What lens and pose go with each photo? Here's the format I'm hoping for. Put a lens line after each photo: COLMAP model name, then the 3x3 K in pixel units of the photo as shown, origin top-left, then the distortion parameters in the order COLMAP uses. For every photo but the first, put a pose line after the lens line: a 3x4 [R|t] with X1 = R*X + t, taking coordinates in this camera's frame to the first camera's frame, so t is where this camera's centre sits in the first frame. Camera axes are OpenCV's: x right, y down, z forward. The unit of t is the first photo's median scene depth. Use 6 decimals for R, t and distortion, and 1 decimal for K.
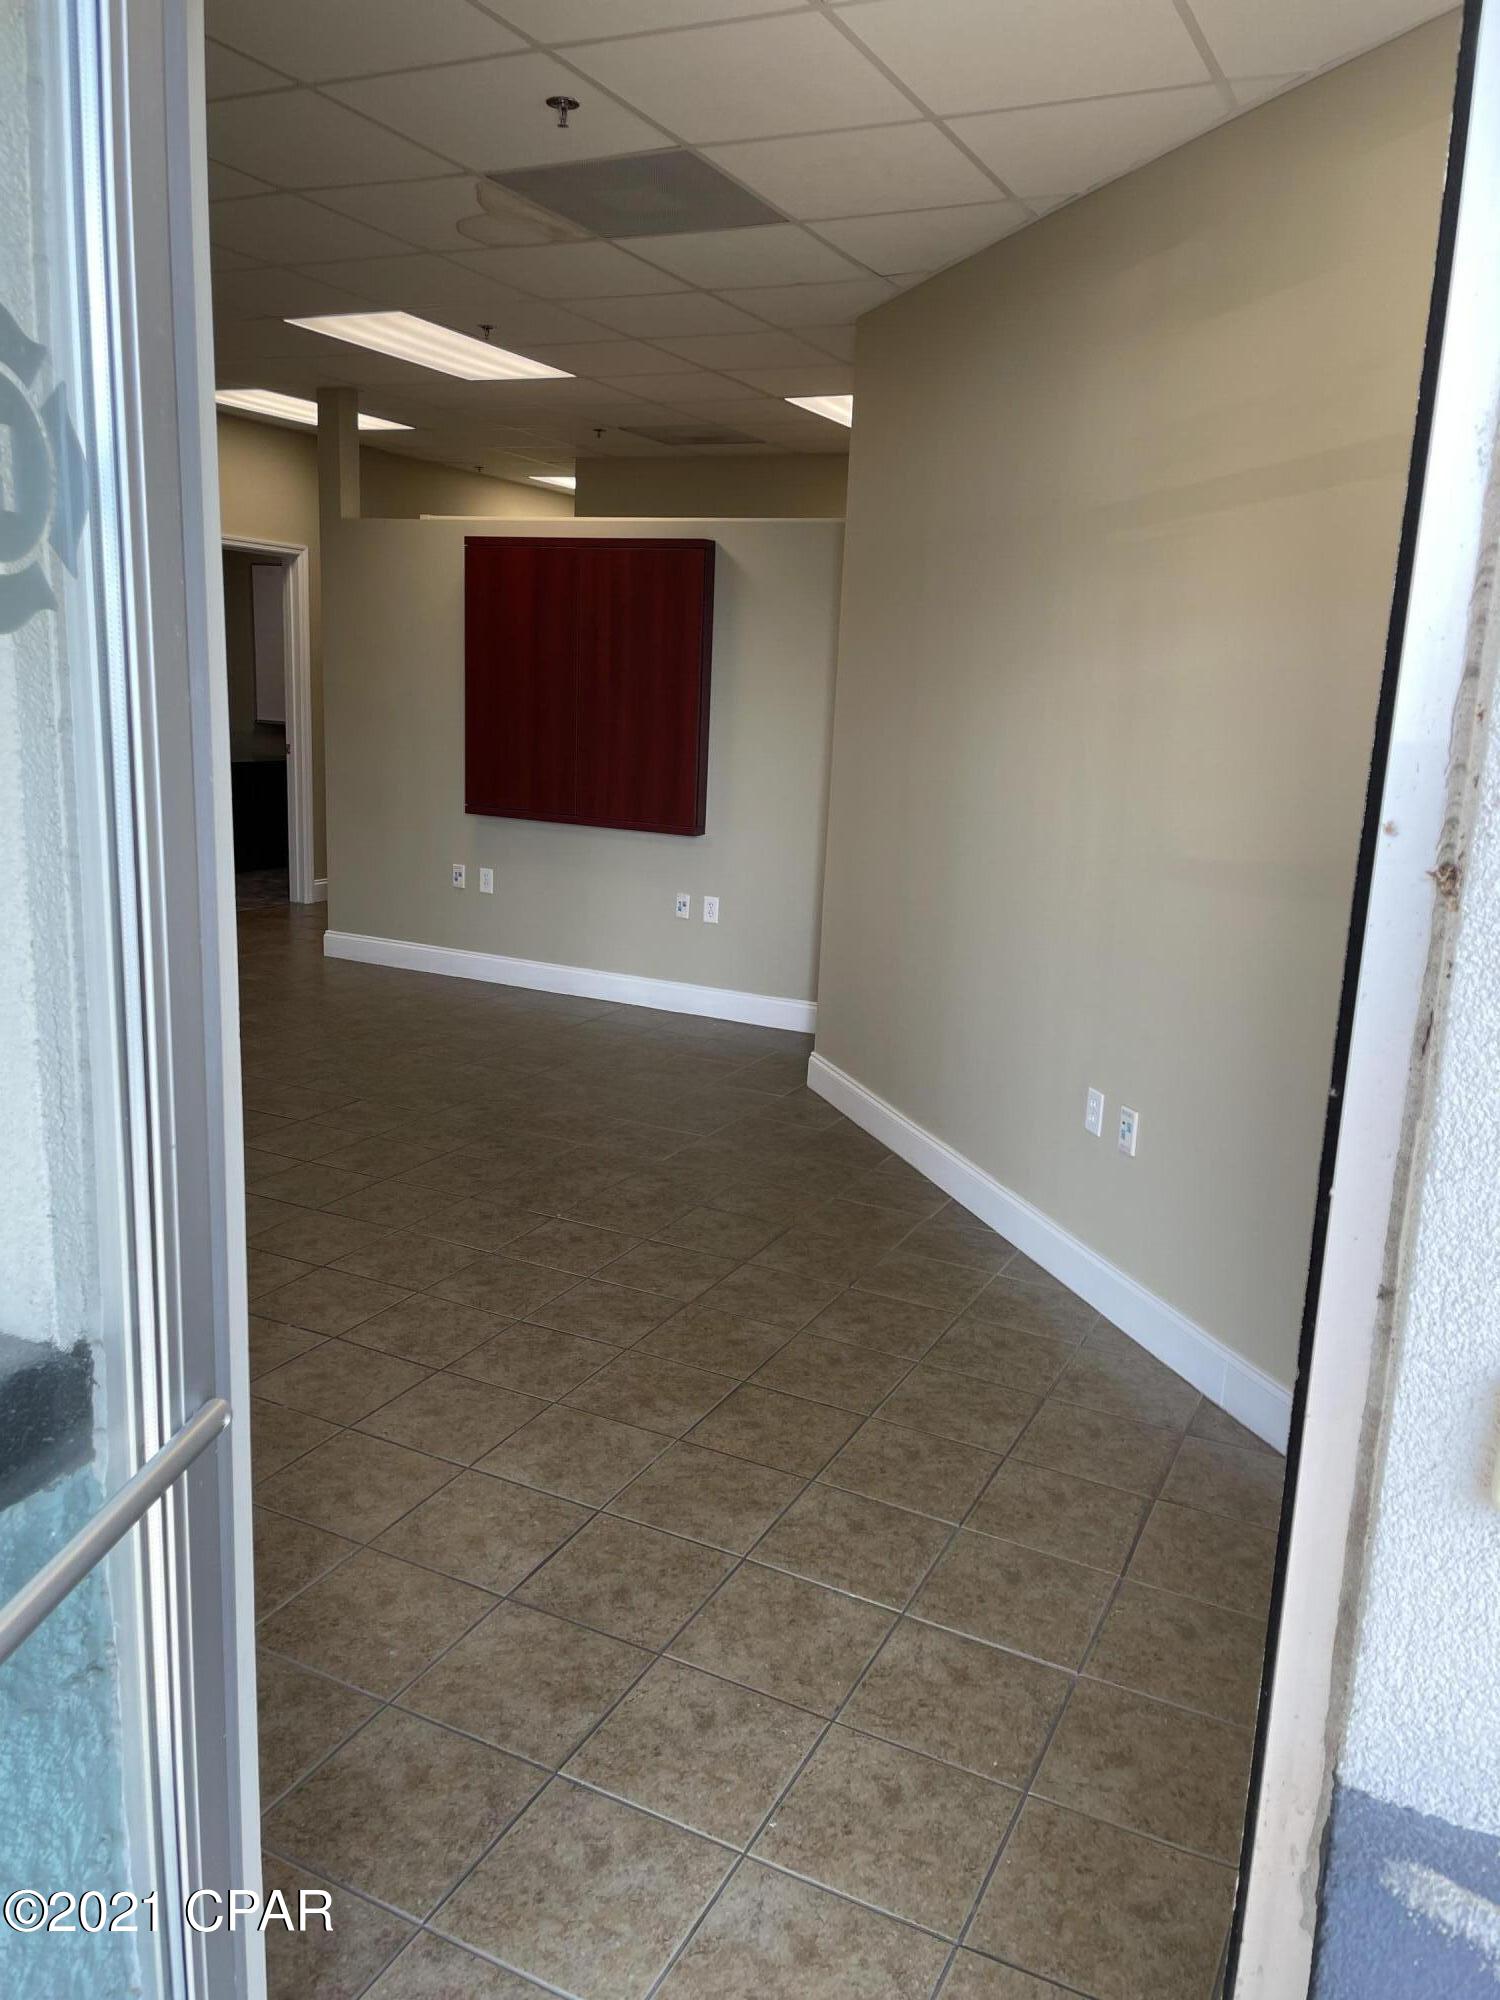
lens RADIAL K [[1517.5, 0, 751.4], [0, 1517.5, 1005.0], [0, 0, 1]] dist [0.056651, -0.056903]
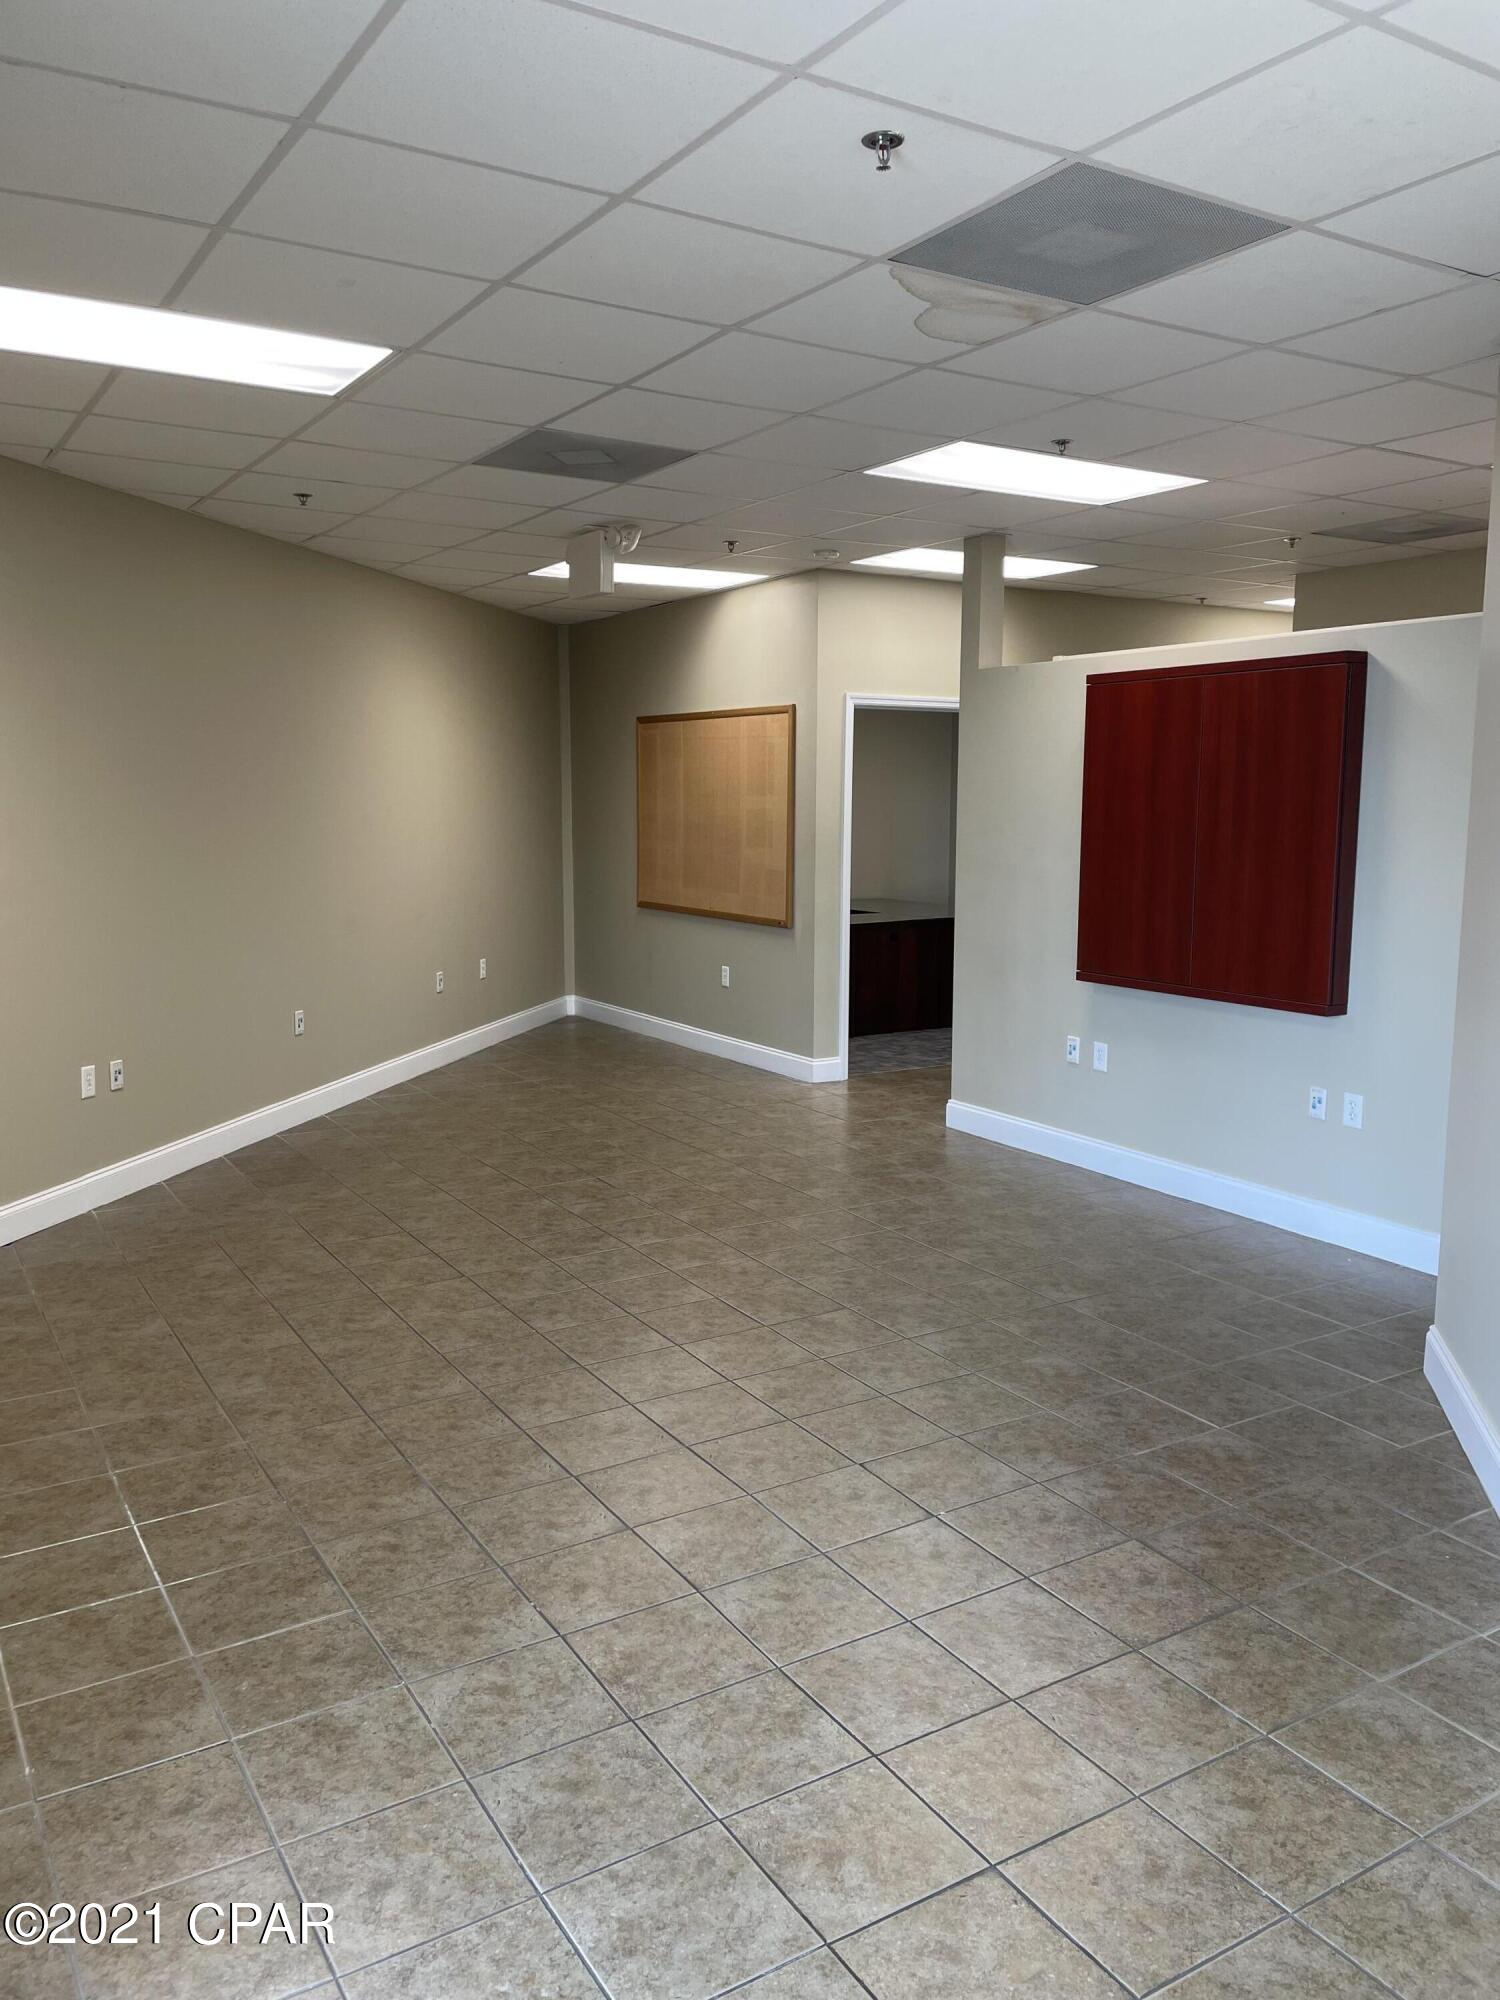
lens RADIAL K [[1517.5, 0, 751.8], [0, 1517.5, 995.1], [0, 0, 1]] dist [0.056651, -0.056903]
pose [[0.847031, 0.029025, -0.530750, 0.187272], [-0.080587, 0.993978, -0.074253, -0.056500], [0.525399, 0.105666, 0.844269, 0.242235]]
